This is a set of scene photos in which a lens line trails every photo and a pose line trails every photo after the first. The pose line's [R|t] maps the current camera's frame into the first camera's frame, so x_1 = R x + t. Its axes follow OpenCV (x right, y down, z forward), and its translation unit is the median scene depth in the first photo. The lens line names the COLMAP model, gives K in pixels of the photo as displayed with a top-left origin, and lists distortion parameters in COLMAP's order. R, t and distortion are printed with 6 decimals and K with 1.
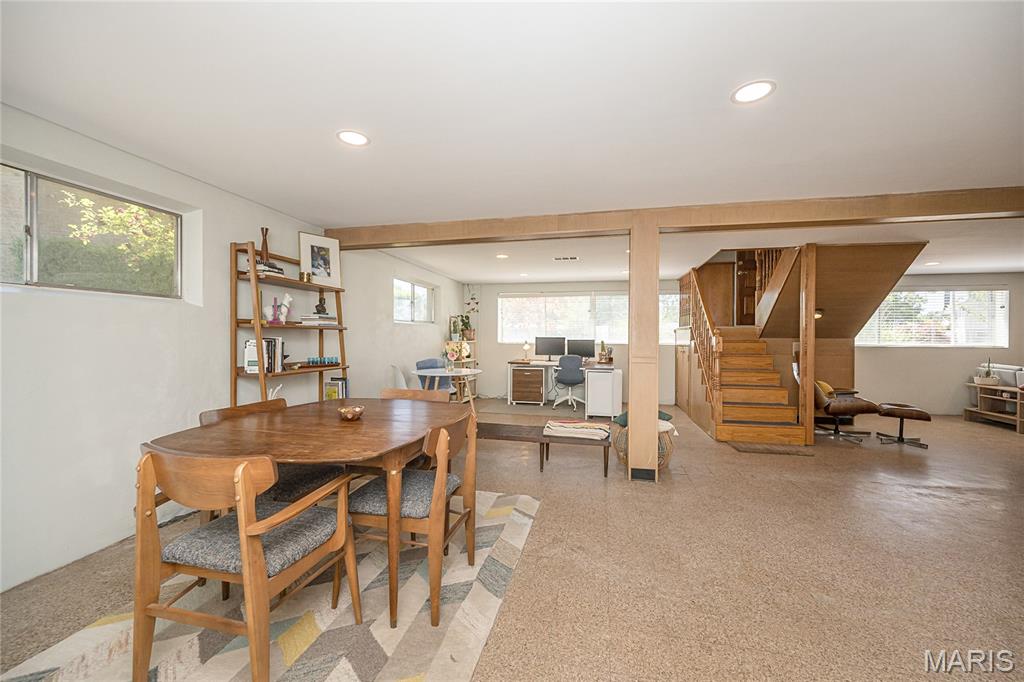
lens RADIAL K [[410.0, 0, 513.0], [0, 410.0, 337.2], [0, 0, 1]] dist [0.001378, 0.000364]
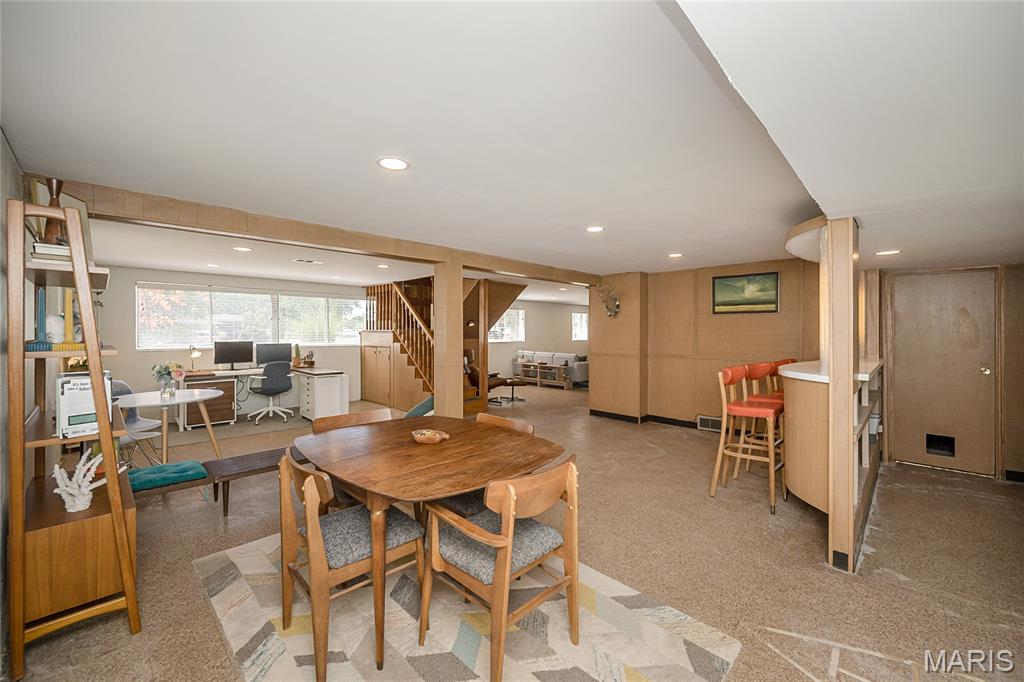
lens RADIAL K [[410.0, 0, 513.0], [0, 410.0, 337.2], [0, 0, 1]] dist [0.001378, 0.000364]
pose [[0.530866, -0.017253, 0.847280, -0.386641], [0.001368, 0.999809, 0.019502, -0.030207], [-0.847454, -0.009194, 0.530789, 0.080961]]
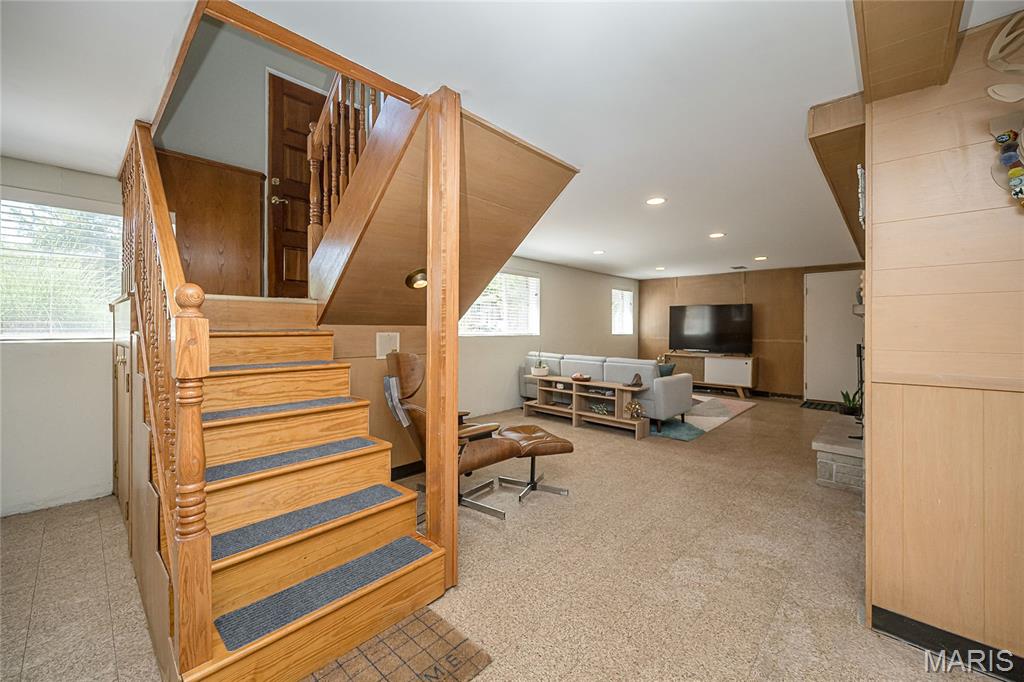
lens RADIAL K [[410.0, 0, 513.0], [0, 410.0, 337.2], [0, 0, 1]] dist [0.001378, 0.000364]
pose [[0.516675, -0.020998, 0.855924, 0.307884], [-0.001758, 0.999671, 0.025585, 0.003795], [-0.856180, -0.014724, 0.516468, 0.556404]]
